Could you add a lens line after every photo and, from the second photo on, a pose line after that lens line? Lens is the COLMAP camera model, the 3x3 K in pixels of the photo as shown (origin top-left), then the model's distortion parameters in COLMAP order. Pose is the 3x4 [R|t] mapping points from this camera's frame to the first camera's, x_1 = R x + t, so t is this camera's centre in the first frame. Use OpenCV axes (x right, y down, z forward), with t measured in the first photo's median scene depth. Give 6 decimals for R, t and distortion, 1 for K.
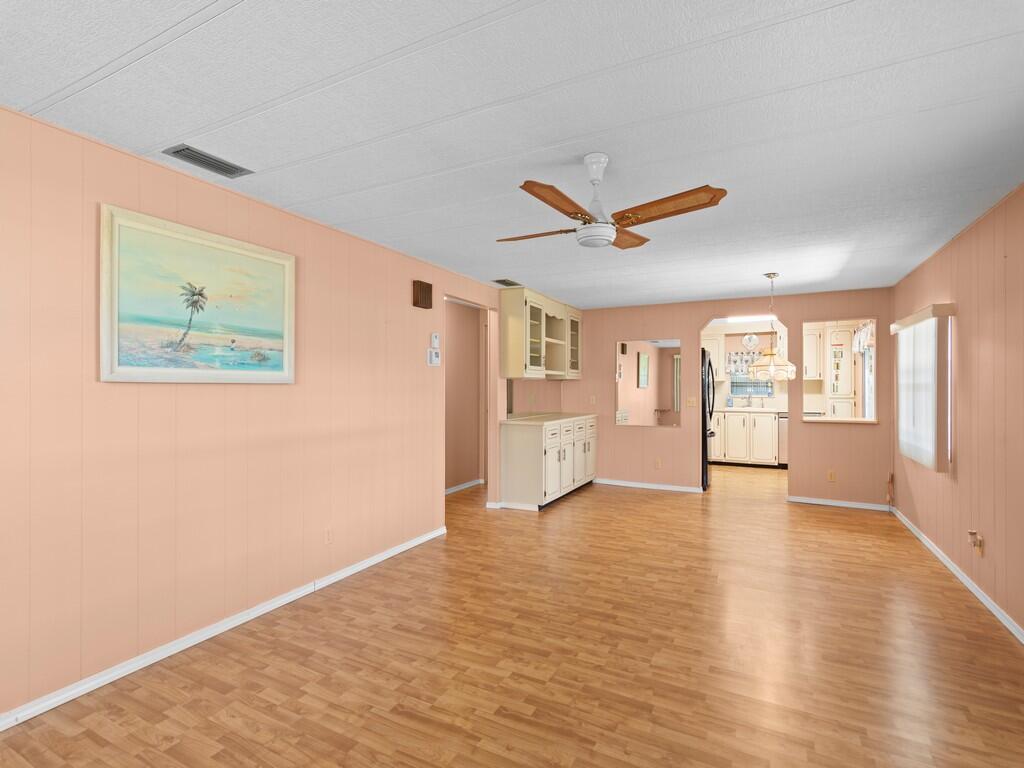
lens RADIAL K [[498.3, 0, 516.5], [0, 498.3, 387.1], [0, 0, 1]] dist [-0.003769, -0.001280]
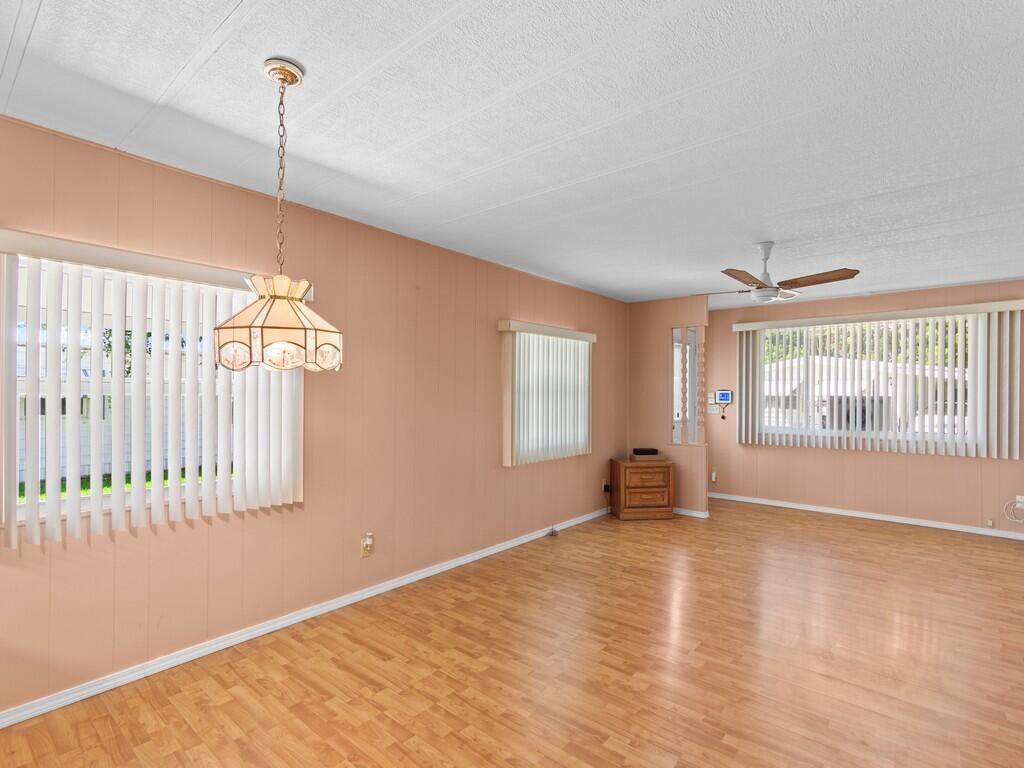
lens RADIAL K [[498.3, 0, 516.5], [0, 498.3, 387.1], [0, 0, 1]] dist [-0.003769, -0.001280]
pose [[-0.973300, -0.007205, 0.229422, 0.429893], [-0.009467, 0.999917, -0.008758, -0.002020], [-0.229340, -0.010696, -0.973288, 2.089868]]
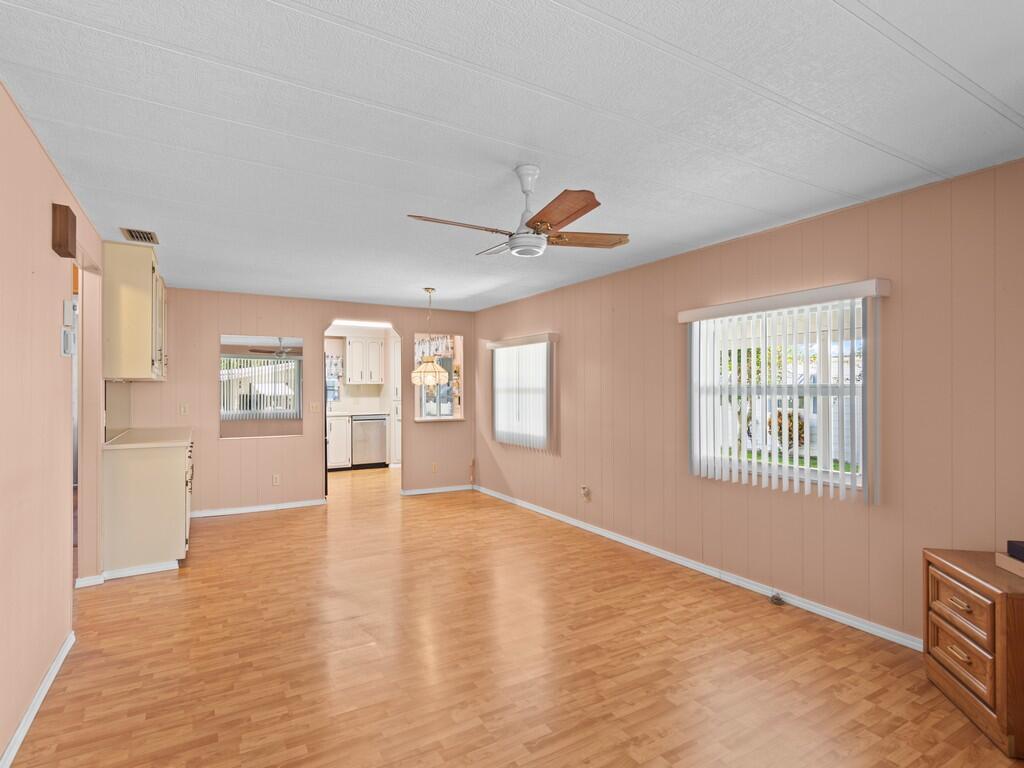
lens RADIAL K [[528.8, 0, 517.9], [0, 528.8, 386.5], [0, 0, 1]] dist [-0.004046, 0.000275]
pose [[0.527724, 0.003662, 0.849408, -0.608063], [0.001860, 0.999983, -0.005467, -0.006655], [-0.849414, 0.004465, 0.527708, 0.349056]]
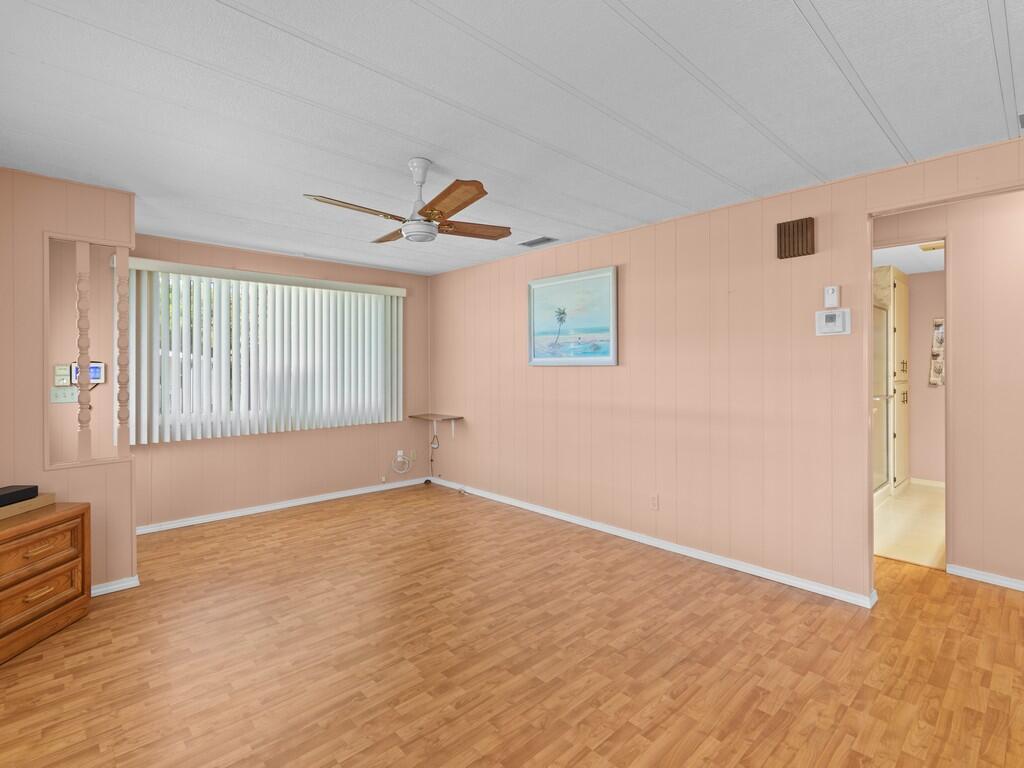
lens RADIAL K [[504.6, 0, 507.6], [0, 504.6, 366.6], [0, 0, 1]] dist [-0.001755, 0.000117]
pose [[-0.347055, -0.005058, -0.937831, 0.901752], [-0.000376, 0.999986, -0.005254, 0.002826], [0.937845, -0.001471, -0.347052, 1.235394]]
